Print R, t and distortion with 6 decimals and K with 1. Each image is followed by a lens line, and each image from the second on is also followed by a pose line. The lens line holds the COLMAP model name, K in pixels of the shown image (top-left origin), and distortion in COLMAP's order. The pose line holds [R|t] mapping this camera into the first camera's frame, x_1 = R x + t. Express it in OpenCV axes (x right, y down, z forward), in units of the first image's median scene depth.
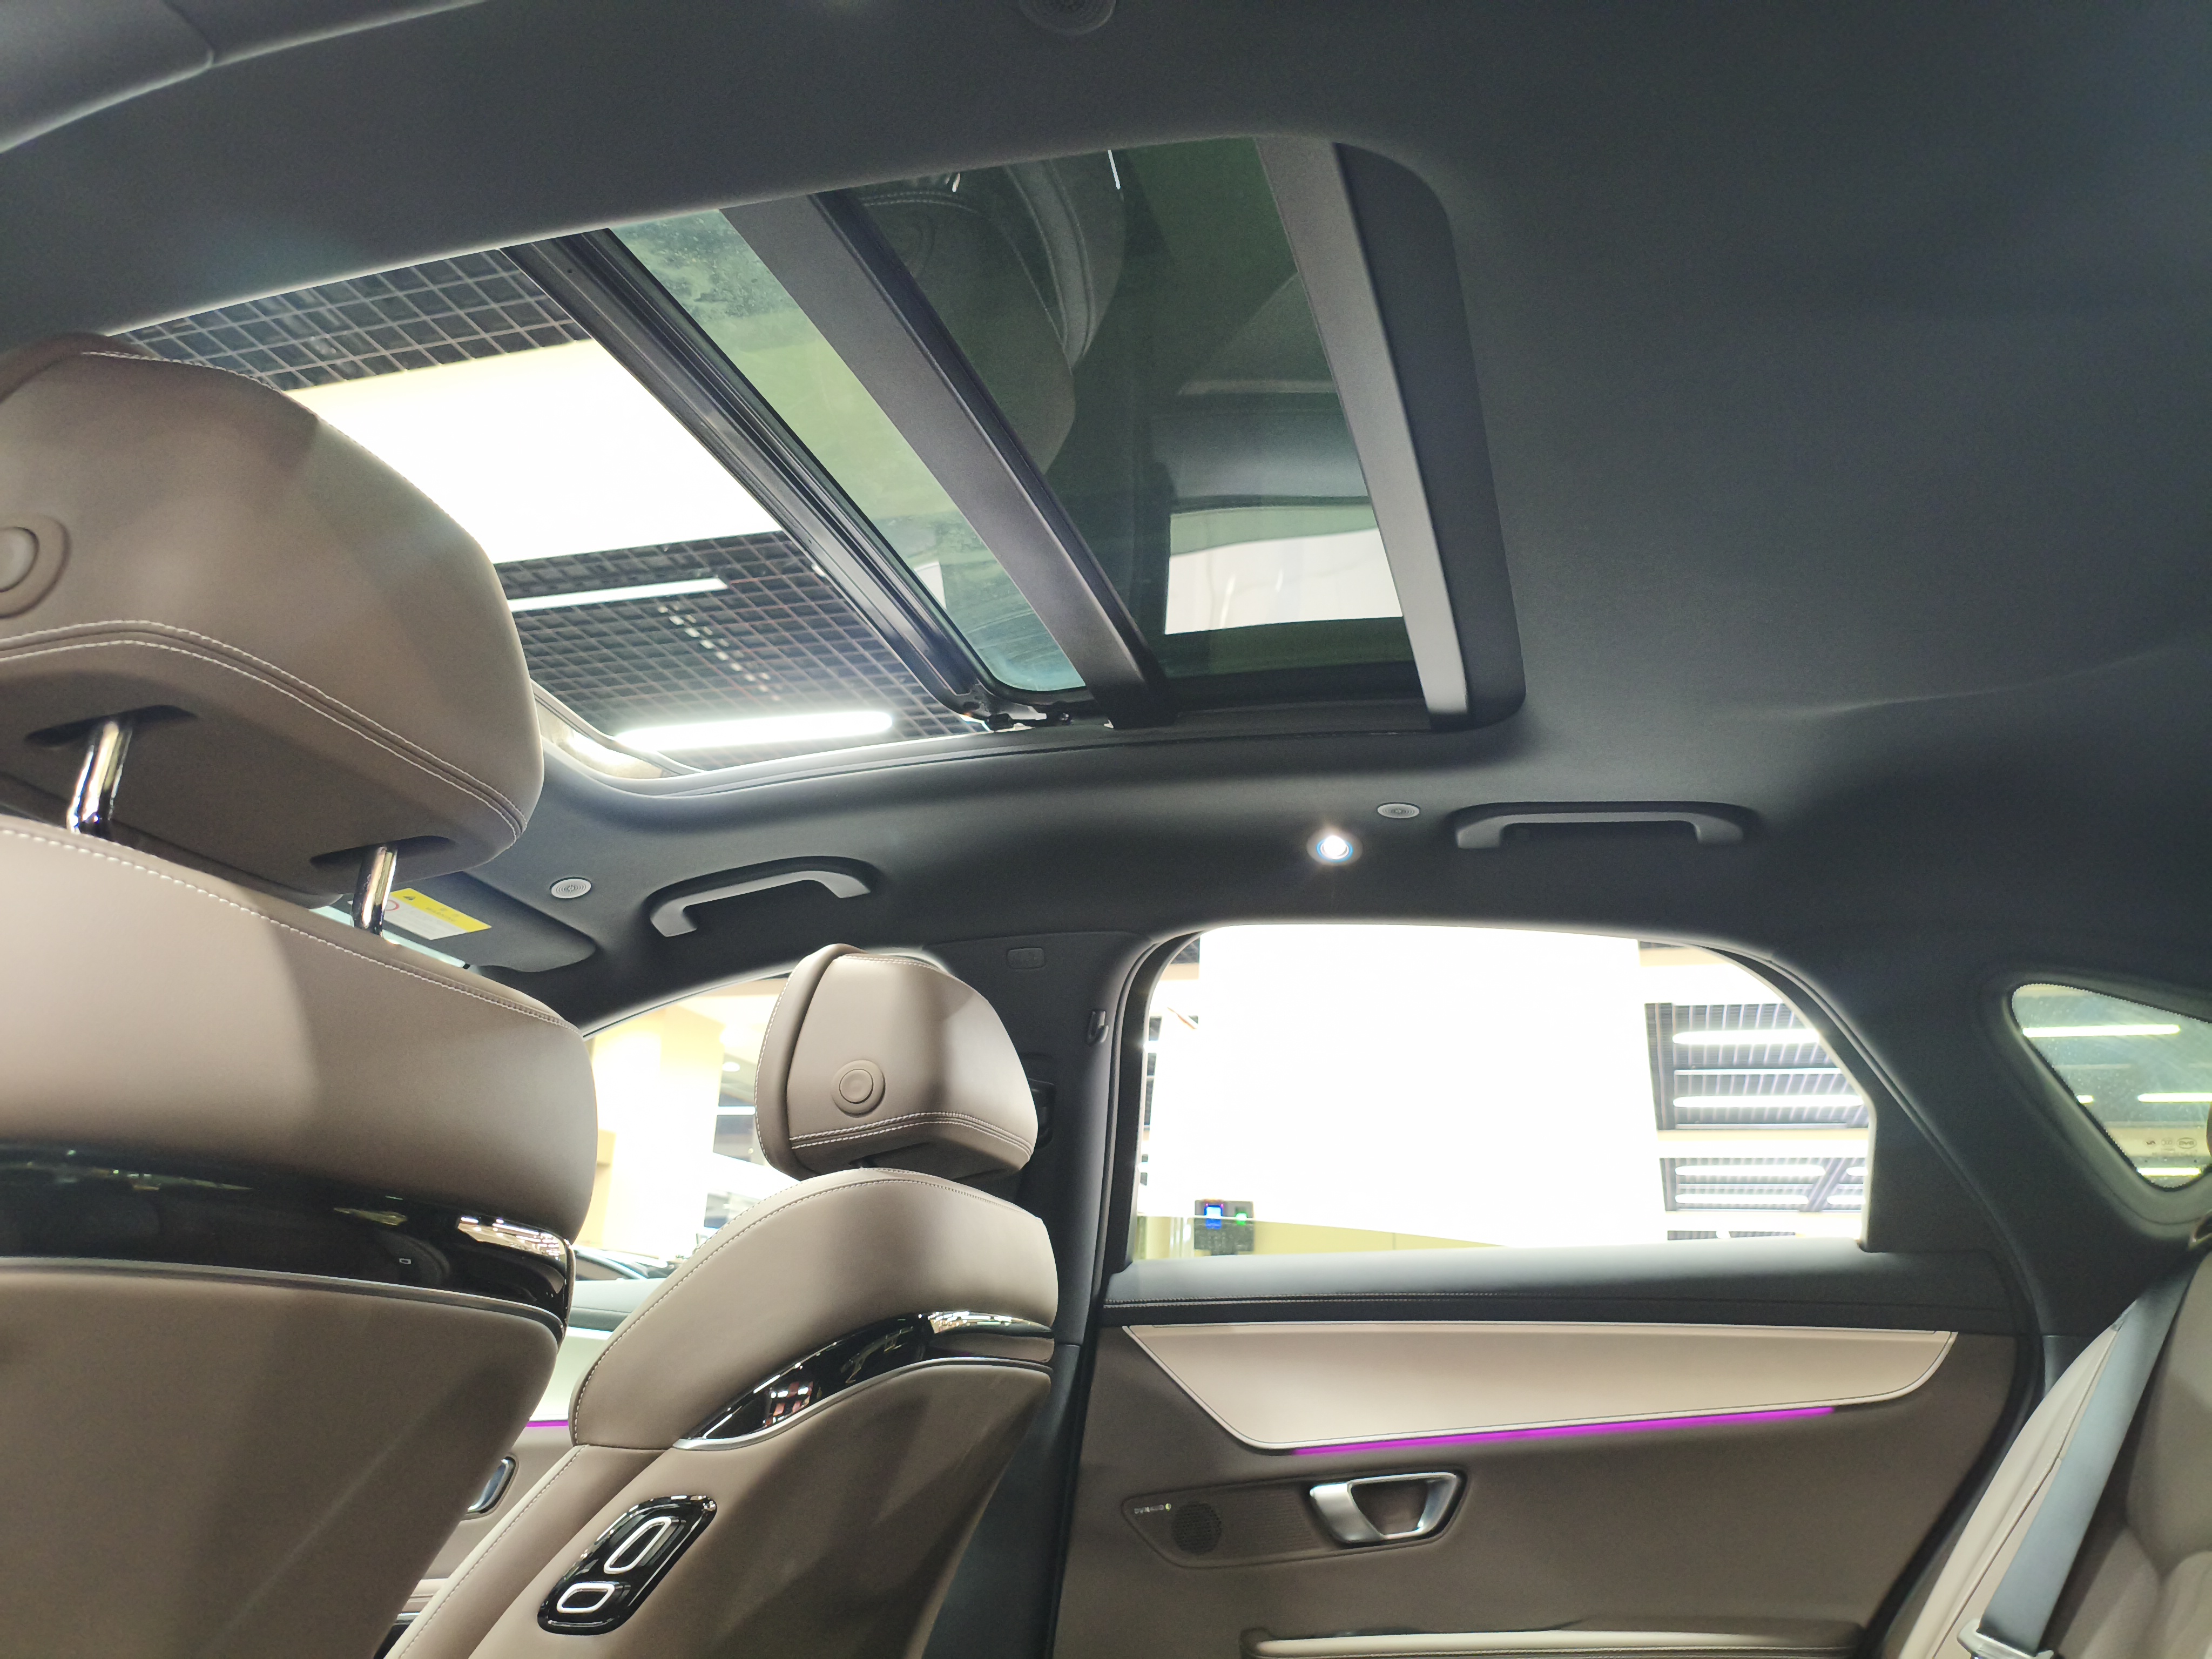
lens RADIAL K [[1687.8, 0, 1117.5], [0, 1687.8, 831.0], [0, 0, 1]] dist [0.033144, -0.045891]
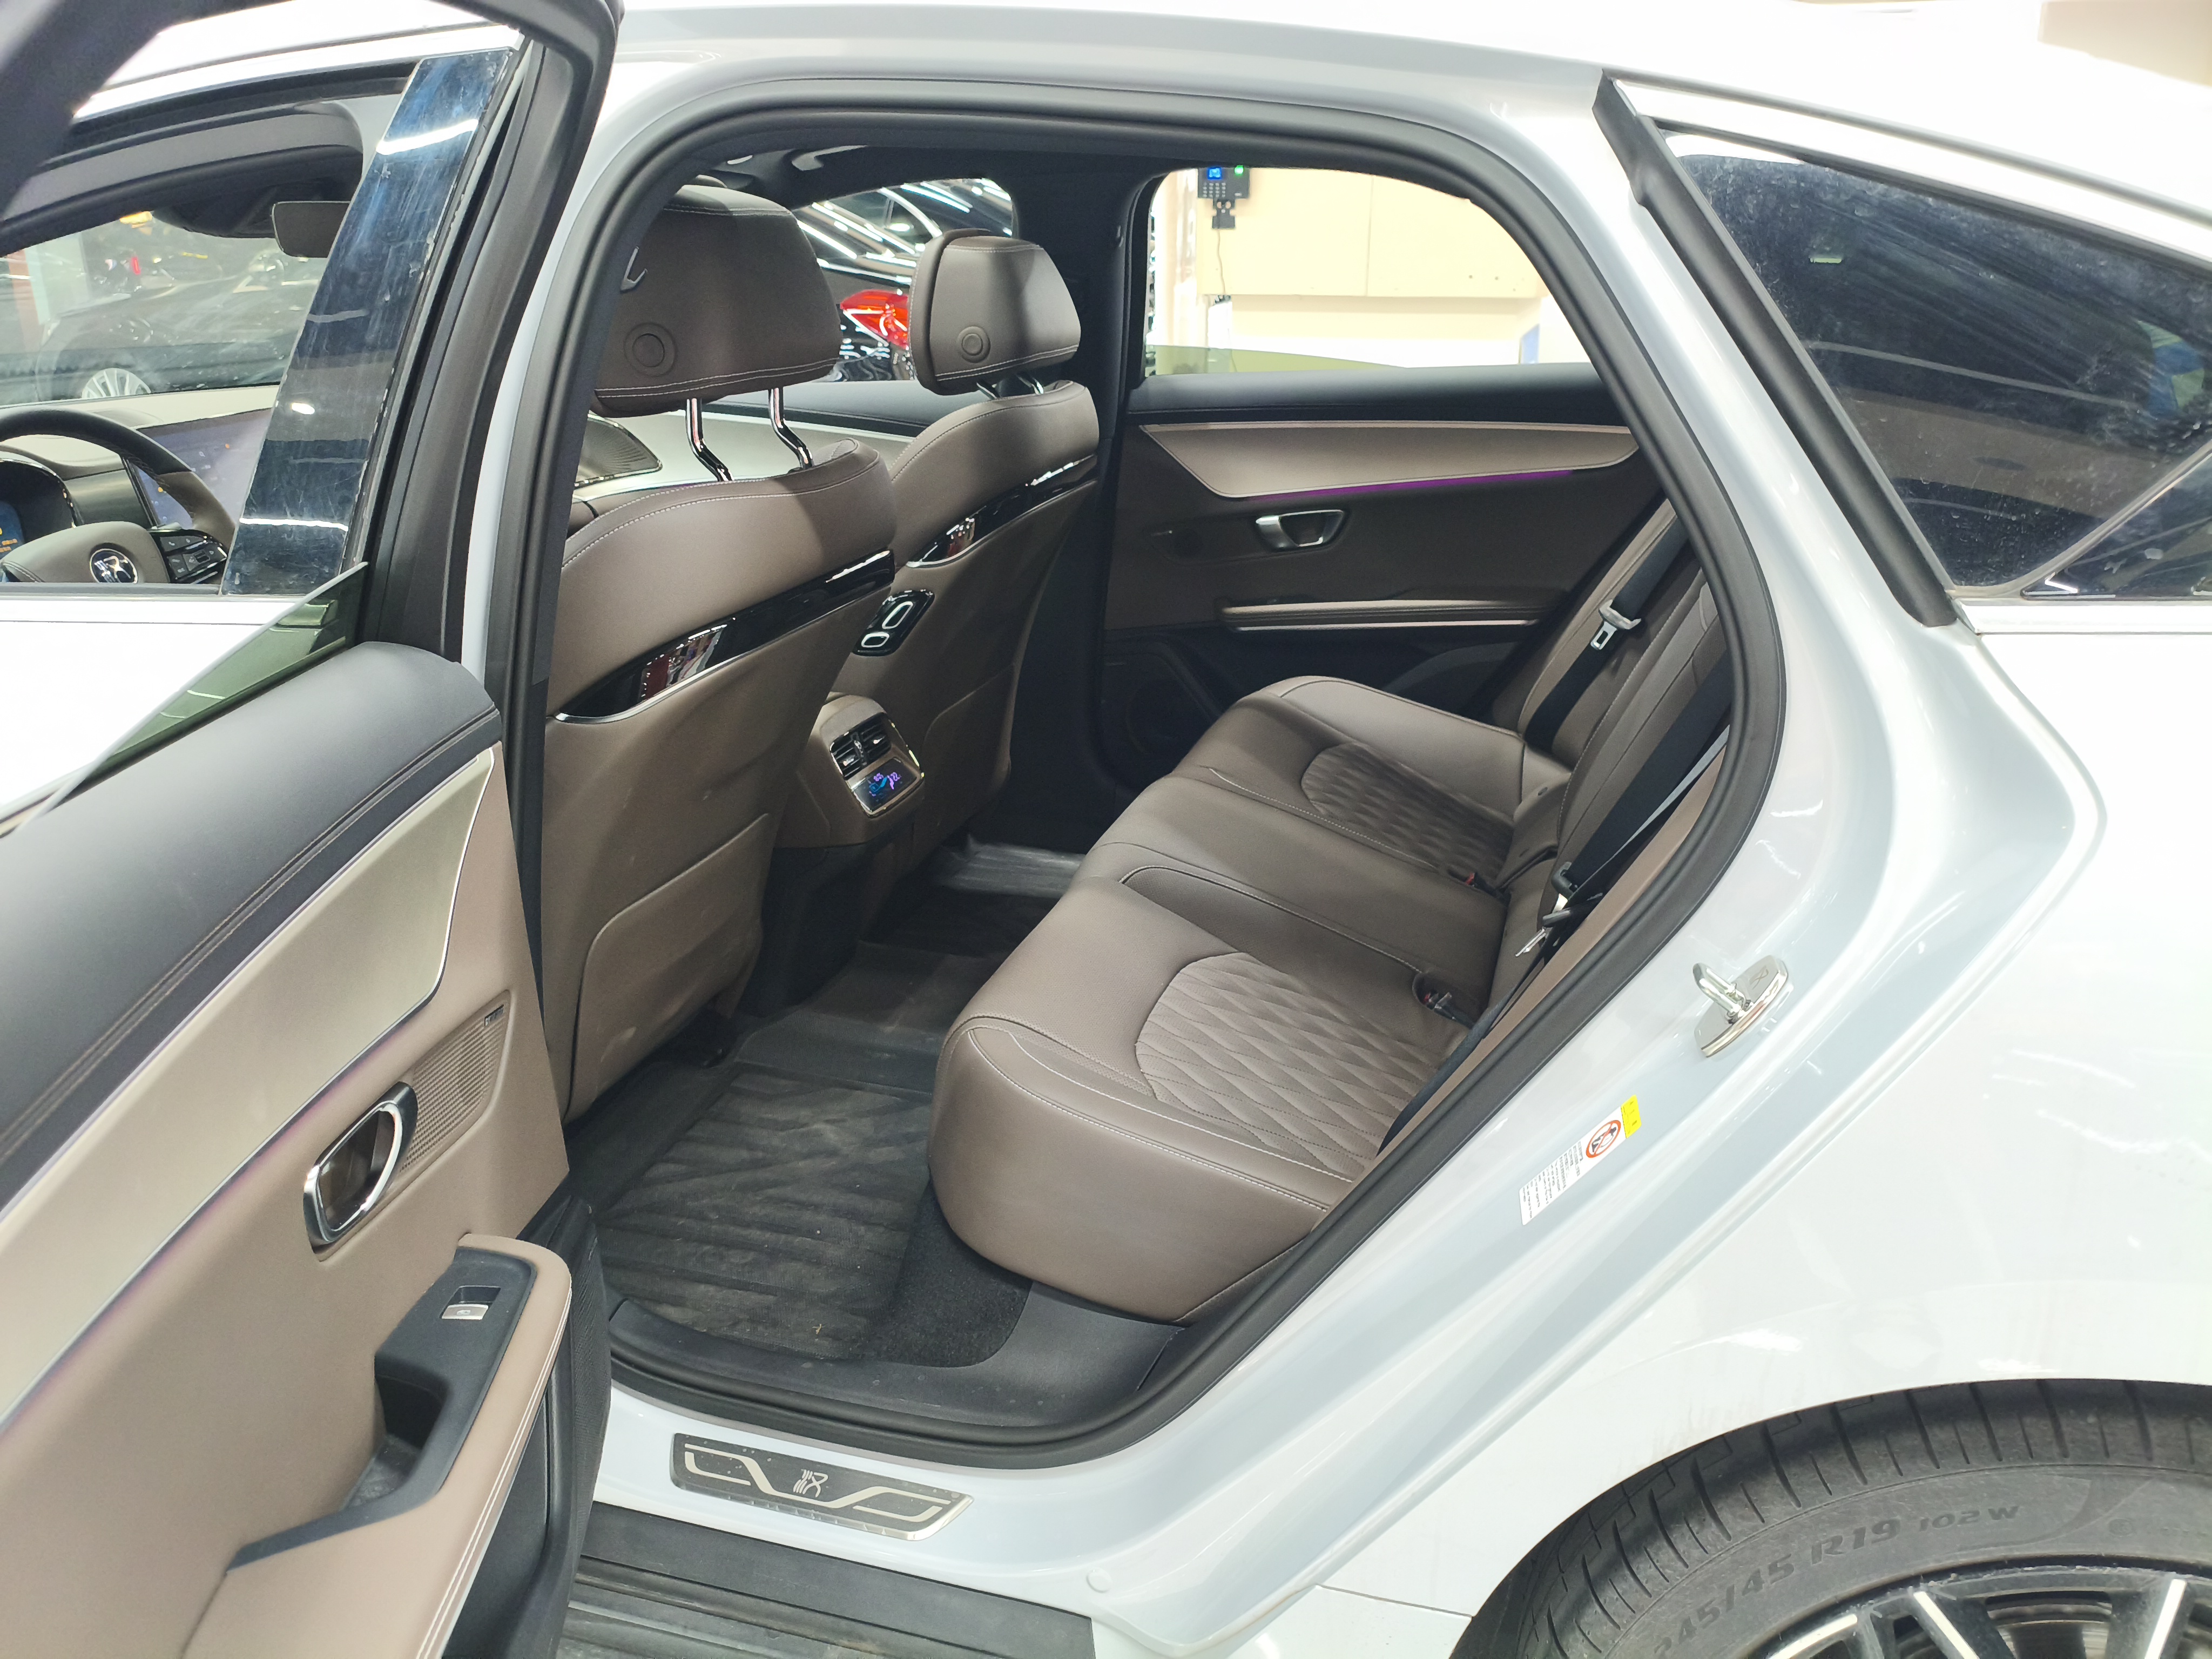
lens RADIAL K [[1687.8, 0, 1117.5], [0, 1687.8, 831.0], [0, 0, 1]] dist [0.033144, -0.045891]
pose [[0.999296, -0.035500, -0.012136, -0.012269], [0.034944, 0.762979, 0.645478, -0.467032], [-0.013655, -0.645447, 0.763683, -0.472533]]
